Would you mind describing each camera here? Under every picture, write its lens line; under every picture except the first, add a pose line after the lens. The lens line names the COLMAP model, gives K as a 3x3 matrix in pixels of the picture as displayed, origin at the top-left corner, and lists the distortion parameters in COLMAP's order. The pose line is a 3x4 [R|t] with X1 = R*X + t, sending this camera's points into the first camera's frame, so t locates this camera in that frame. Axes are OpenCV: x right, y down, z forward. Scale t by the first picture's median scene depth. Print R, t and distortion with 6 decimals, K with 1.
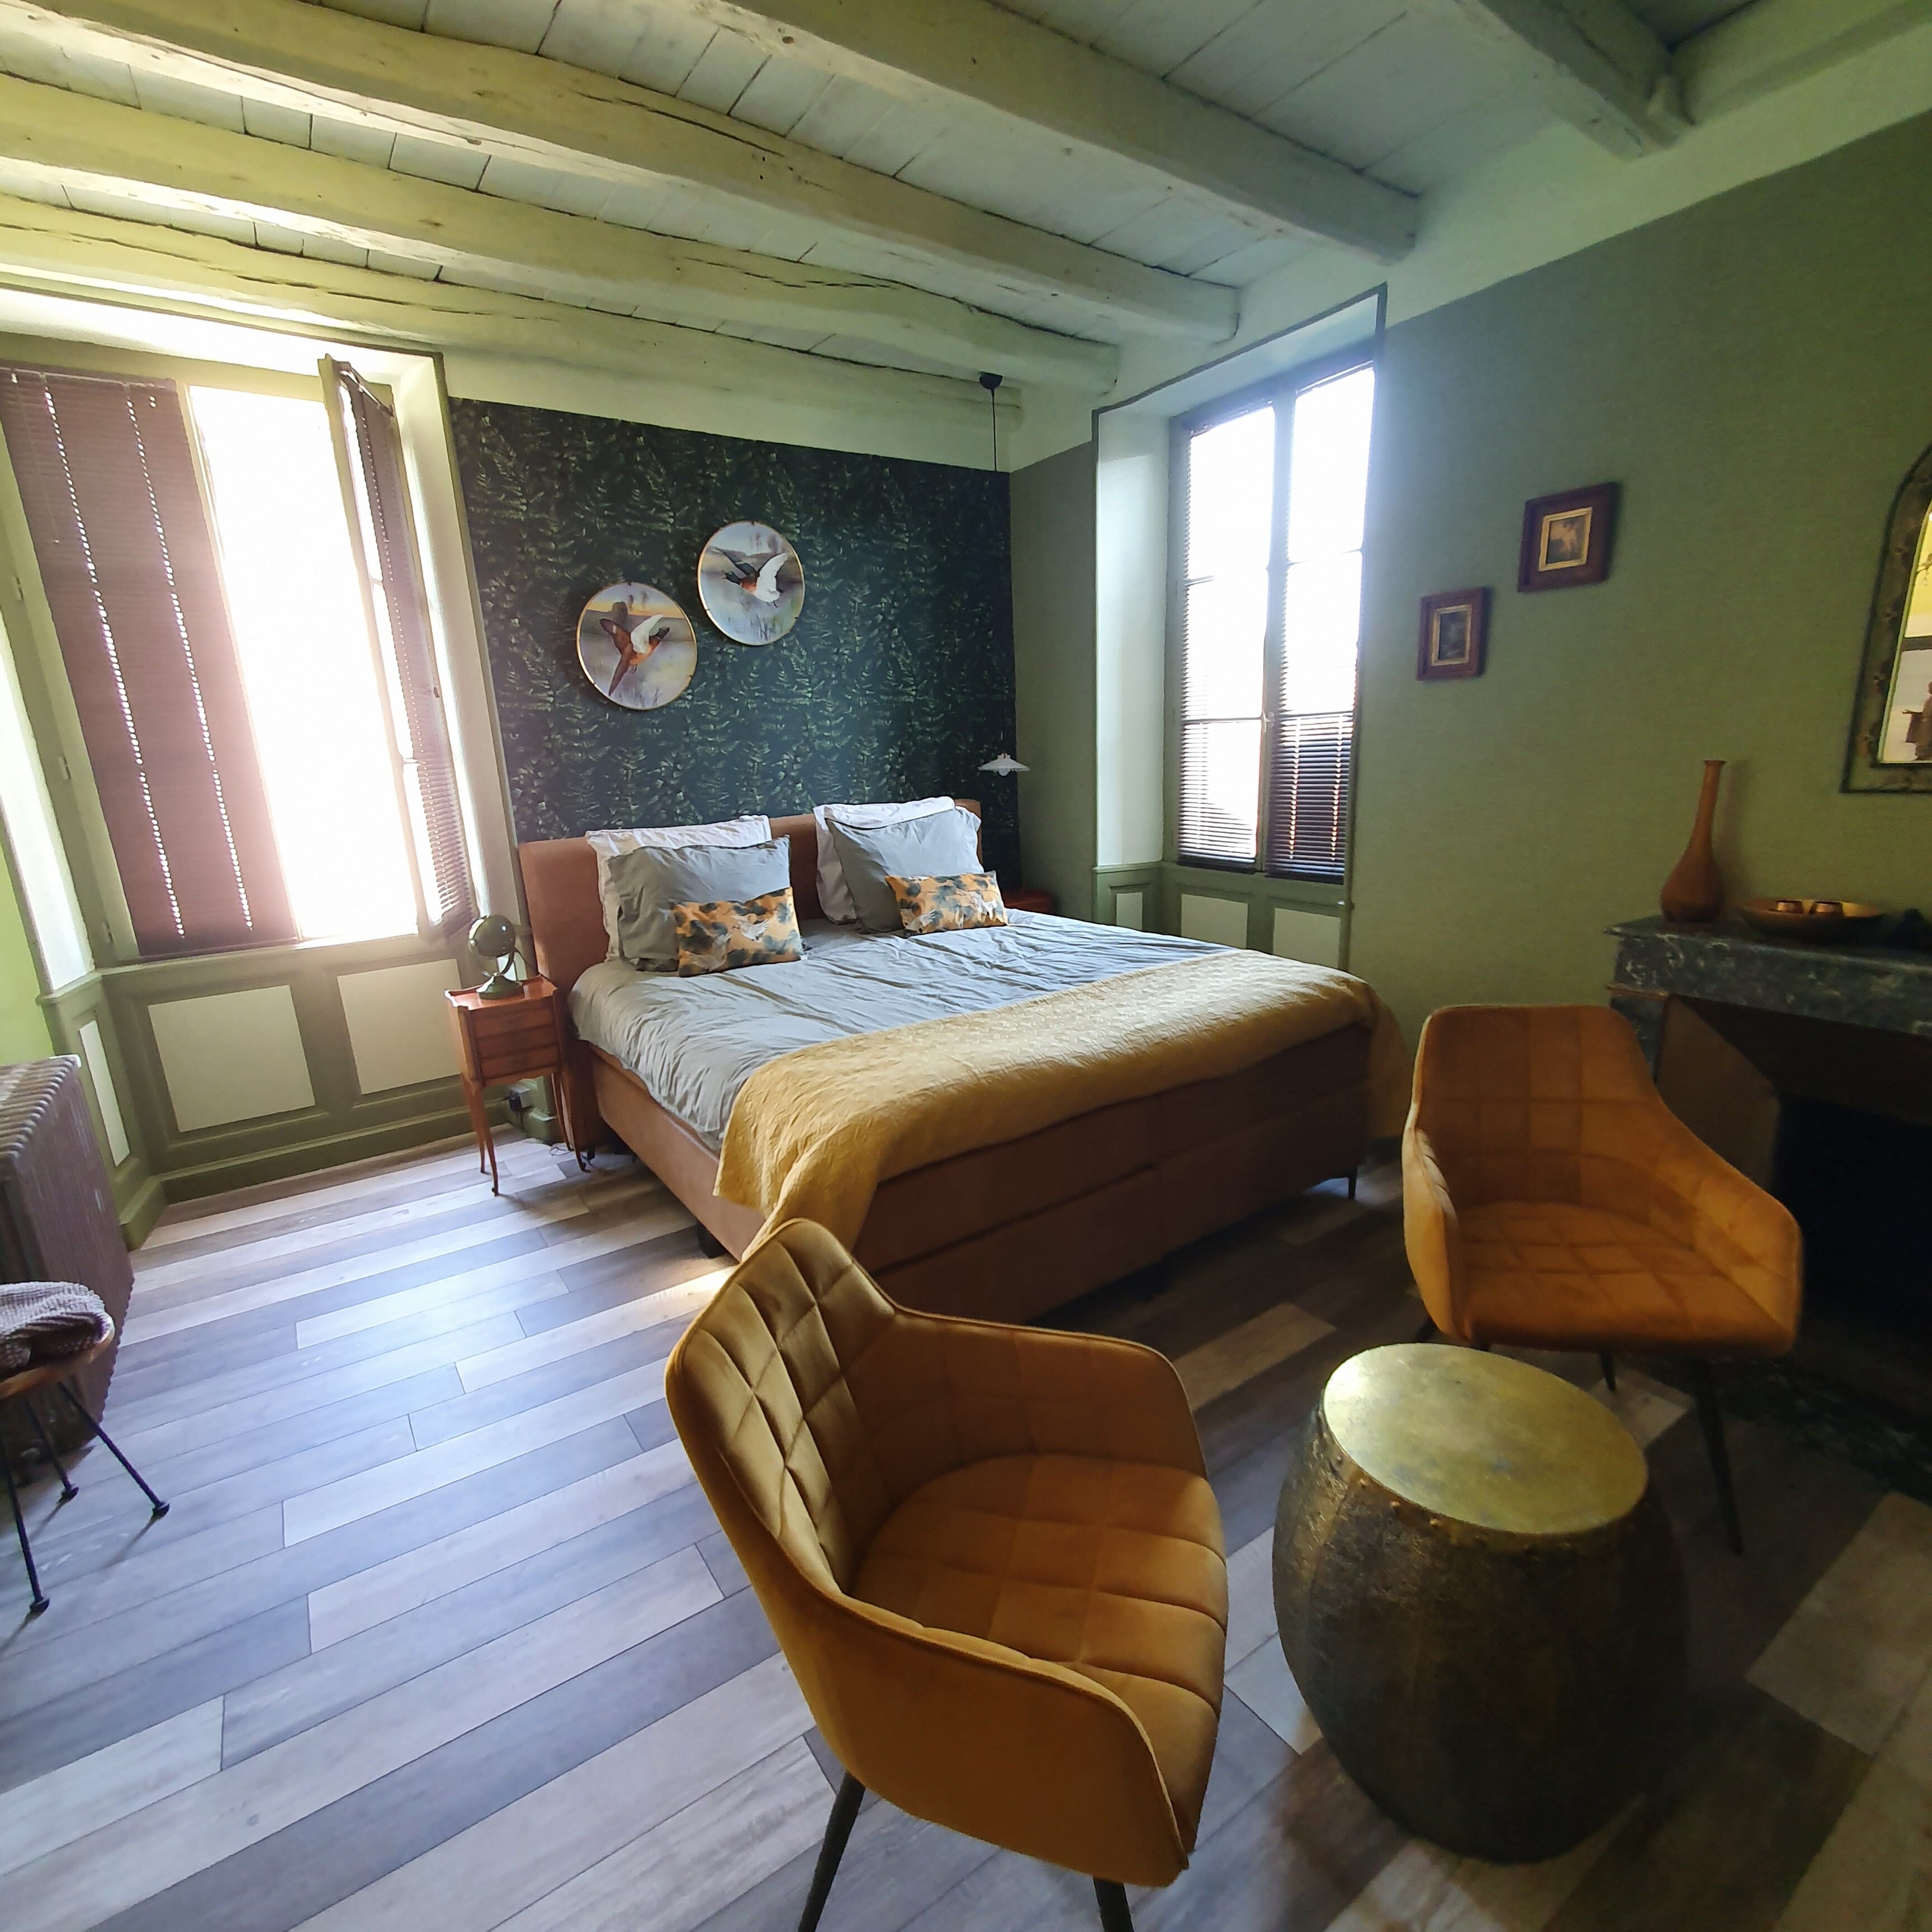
lens RADIAL K [[1014.7, 0, 936.1], [0, 1014.7, 997.0], [0, 0, 1]] dist [0.007383, -0.000770]
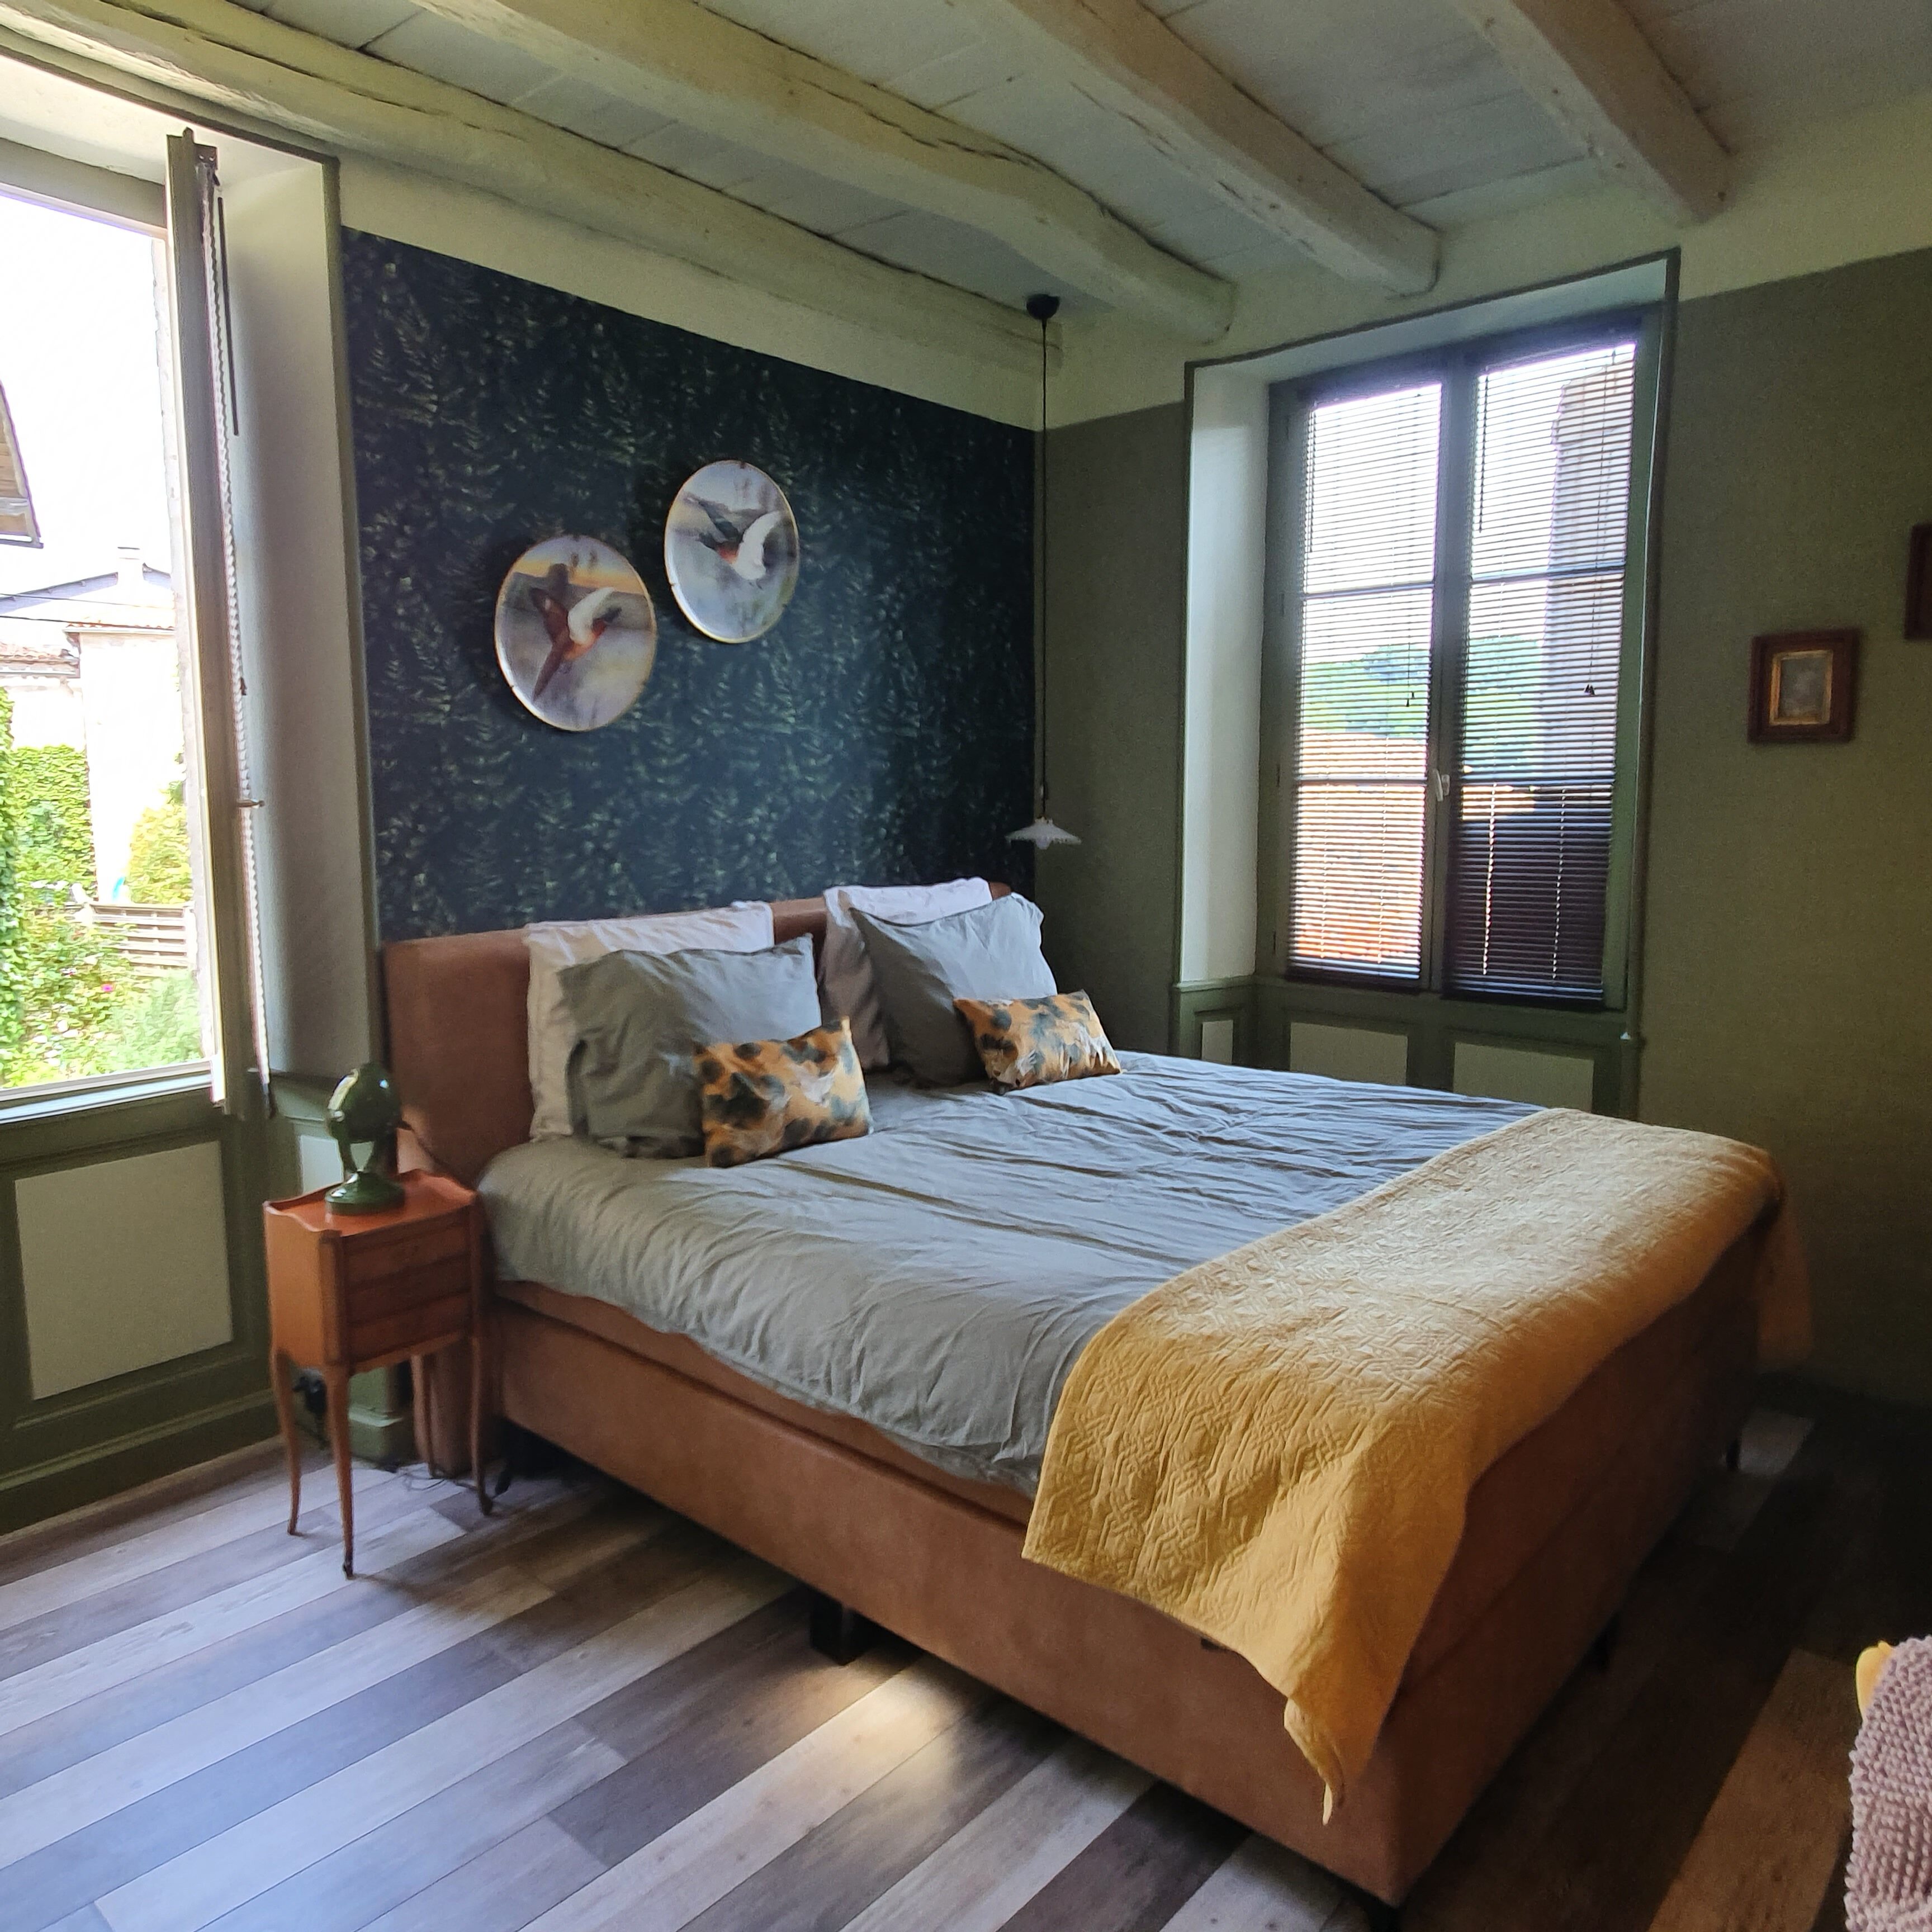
lens RADIAL K [[1464.1, 0, 914.0], [0, 1464.1, 948.6], [0, 0, 1]] dist [-0.009828, 0.028828]
pose [[0.969597, 0.010889, 0.244464, -0.324238], [0.024173, 0.989861, -0.139967, -0.022000], [-0.243510, 0.141621, 0.959503, 0.116249]]
